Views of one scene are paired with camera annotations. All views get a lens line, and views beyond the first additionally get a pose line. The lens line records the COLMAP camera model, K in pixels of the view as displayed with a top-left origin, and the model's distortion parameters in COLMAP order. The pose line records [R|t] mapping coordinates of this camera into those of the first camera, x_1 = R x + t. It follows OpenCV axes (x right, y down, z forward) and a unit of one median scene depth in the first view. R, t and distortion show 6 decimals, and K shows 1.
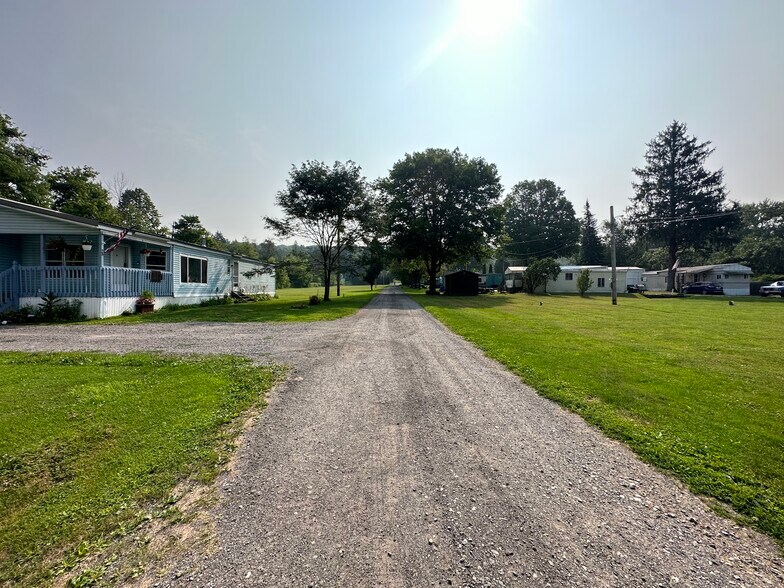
lens RADIAL K [[311.1, 0, 393.5], [0, 311.1, 296.6], [0, 0, 1]] dist [-0.000387, -0.000121]
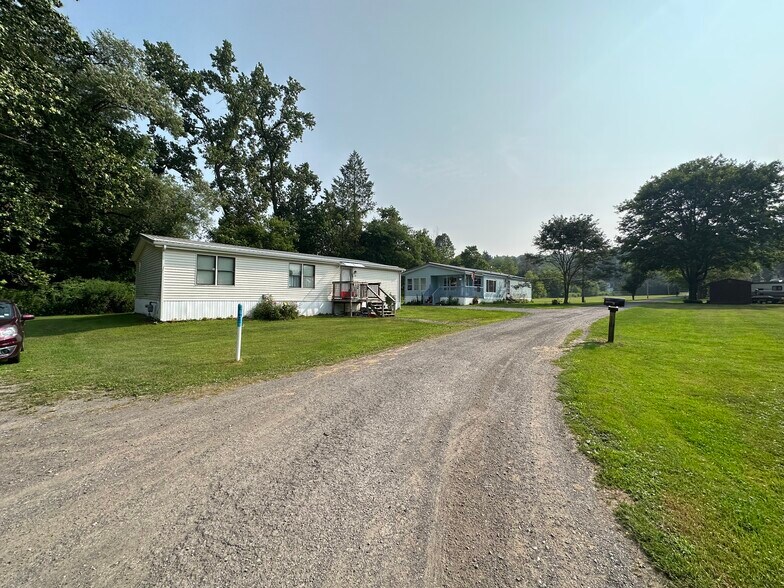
lens RADIAL K [[311.1, 0, 393.5], [0, 311.1, 296.6], [0, 0, 1]] dist [-0.000387, -0.000121]
pose [[0.706268, -0.000736, -0.707945, 0.283640], [-0.024746, 0.999363, -0.025725, 0.042428], [0.707512, 0.035688, 0.705799, -0.710748]]
